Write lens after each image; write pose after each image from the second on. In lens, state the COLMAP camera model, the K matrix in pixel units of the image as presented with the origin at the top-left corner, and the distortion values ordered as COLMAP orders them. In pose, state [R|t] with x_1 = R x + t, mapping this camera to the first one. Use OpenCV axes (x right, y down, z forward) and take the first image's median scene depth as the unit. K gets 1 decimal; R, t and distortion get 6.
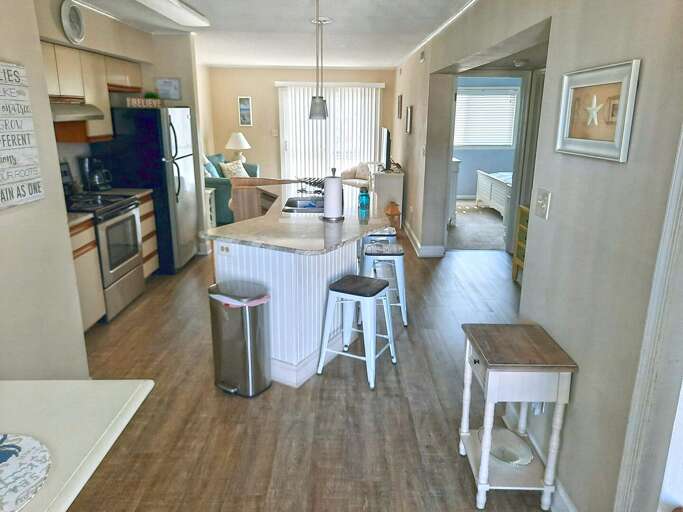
lens RADIAL K [[498.2, 0, 341.5], [0, 498.2, 256.0], [0, 0, 1]] dist [0.002881, -0.000573]
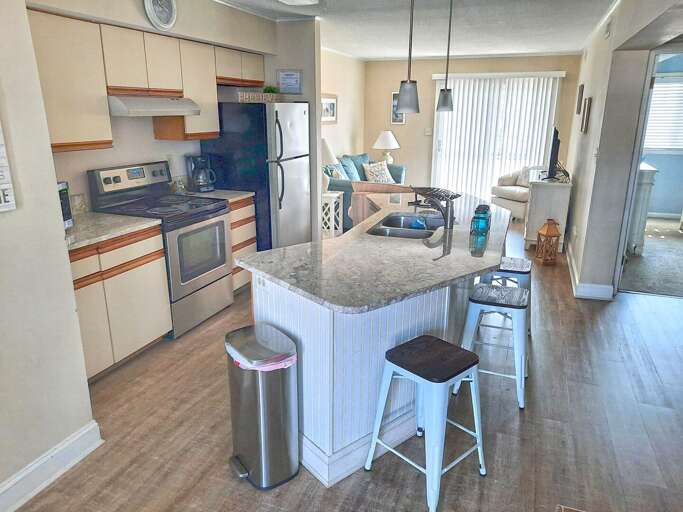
lens RADIAL K [[491.8, 0, 341.5], [0, 491.8, 256.0], [0, 0, 1]] dist [0.060575, -0.062068]
pose [[0.937639, 0.092764, -0.335005, 0.086188], [-0.091145, 0.995625, 0.020587, -0.052288], [0.335449, 0.011231, 0.941991, 0.206855]]
